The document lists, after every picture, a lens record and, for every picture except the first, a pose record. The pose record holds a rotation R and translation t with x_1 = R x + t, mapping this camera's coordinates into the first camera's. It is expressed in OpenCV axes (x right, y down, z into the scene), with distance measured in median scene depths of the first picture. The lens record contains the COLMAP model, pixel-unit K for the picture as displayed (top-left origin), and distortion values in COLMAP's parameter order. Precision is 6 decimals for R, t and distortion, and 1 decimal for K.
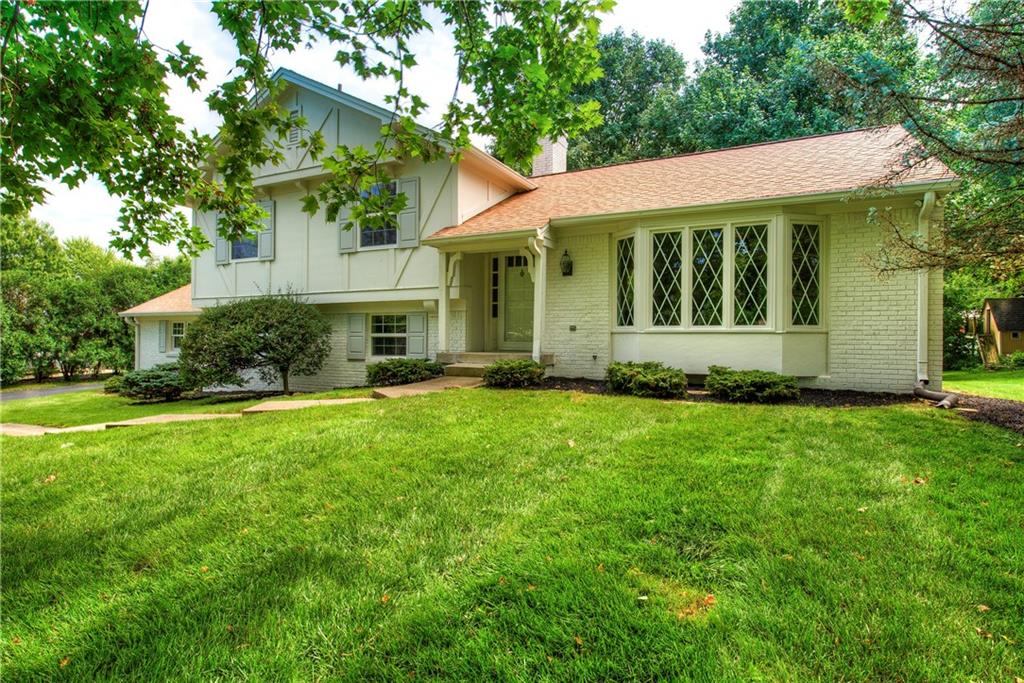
lens RADIAL K [[546.3, 0, 512.0], [0, 546.3, 341.5], [0, 0, 1]] dist [-0.005861, -0.001456]
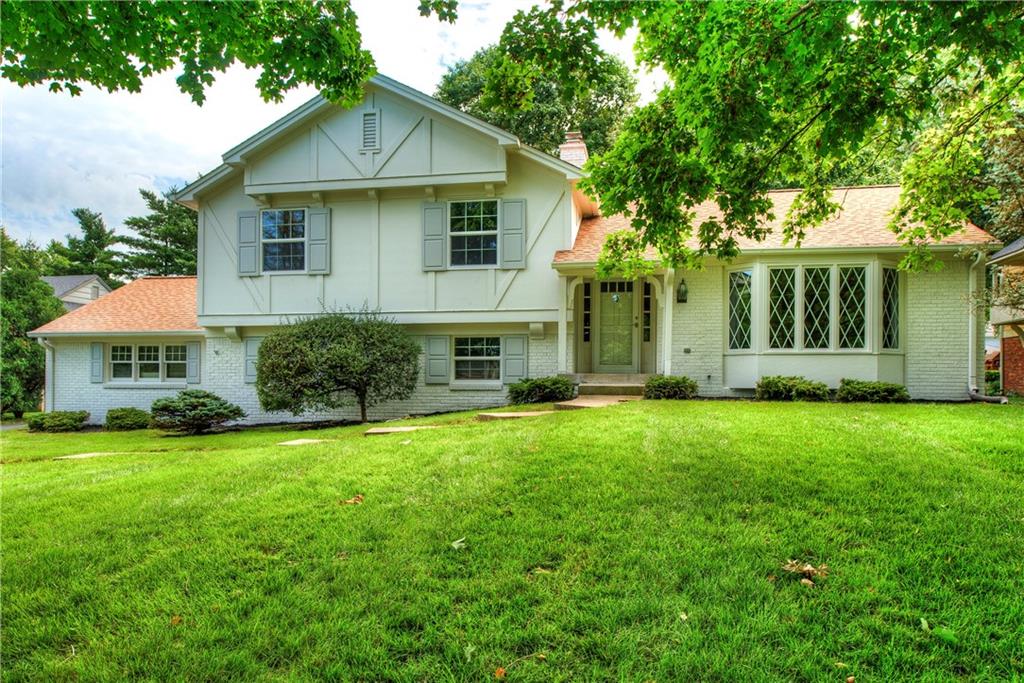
lens RADIAL K [[705.0, 0, 508.8], [0, 705.0, 391.0], [0, 0, 1]] dist [-0.012629, -0.005690]
pose [[0.959005, -0.001244, 0.283386, -0.592481], [0.000731, 0.999998, 0.001916, 0.049769], [-0.283388, -0.001630, 0.959004, -0.236683]]
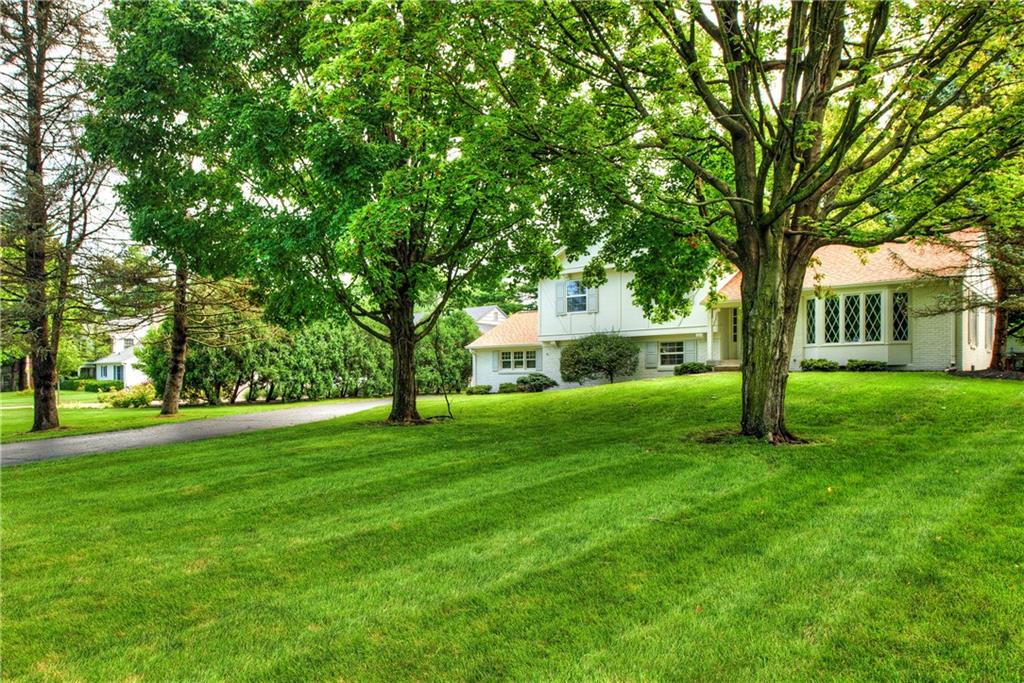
lens RADIAL K [[705.0, 0, 508.8], [0, 705.0, 391.0], [0, 0, 1]] dist [-0.012629, -0.005690]
pose [[0.973165, -0.006398, -0.230020, -0.242742], [0.007970, 0.999951, 0.005907, 0.105878], [0.229971, -0.007582, 0.973168, -1.539808]]
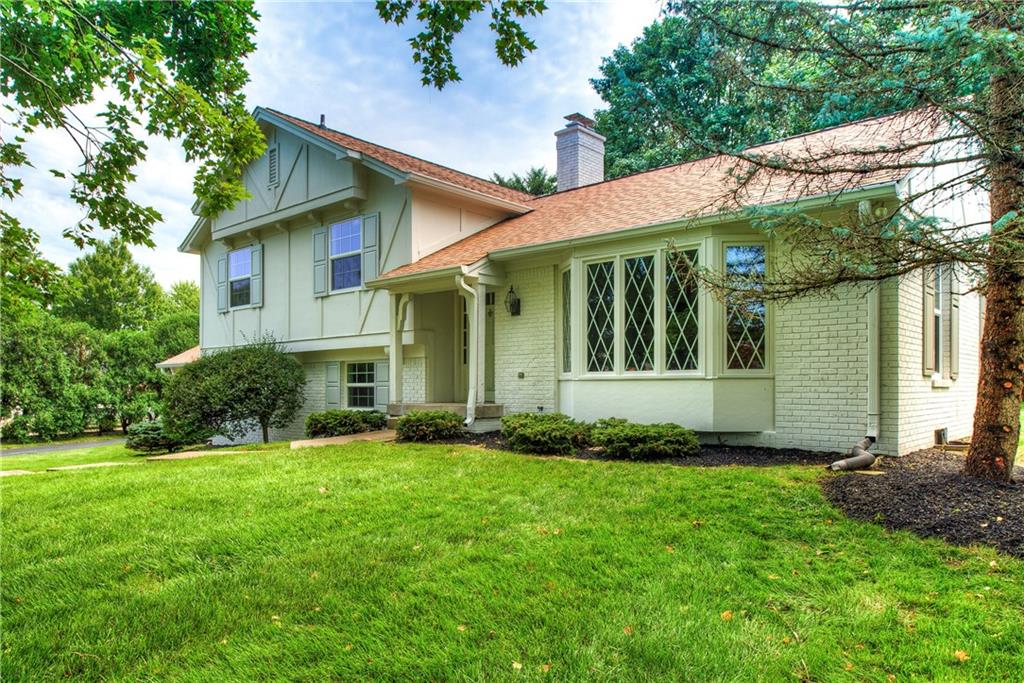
lens RADIAL K [[705.0, 0, 508.8], [0, 705.0, 391.0], [0, 0, 1]] dist [-0.012629, -0.005690]
pose [[0.965926, -0.006519, -0.258735, 0.360321], [0.006611, 0.999978, -0.000517, 0.000953], [0.258732, -0.001212, 0.965948, -0.088219]]
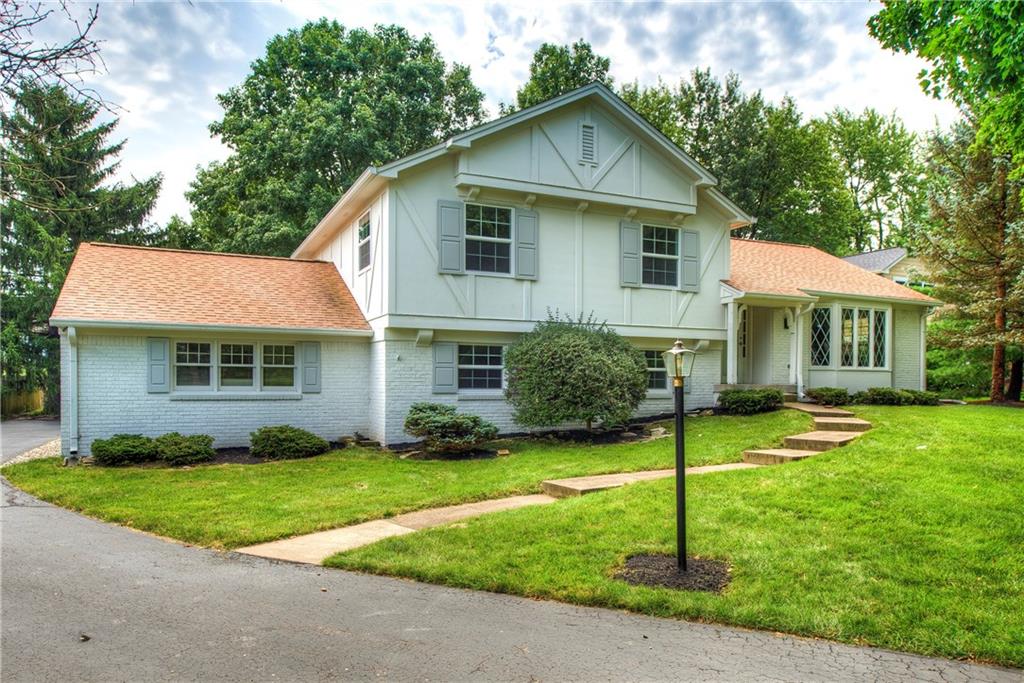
lens RADIAL K [[705.0, 0, 508.8], [0, 705.0, 391.0], [0, 0, 1]] dist [-0.012629, -0.005690]
pose [[0.615353, -0.008400, 0.788207, -1.656536], [0.002375, 0.999958, 0.008803, 0.019935], [-0.788248, -0.003545, 0.615347, 0.425806]]
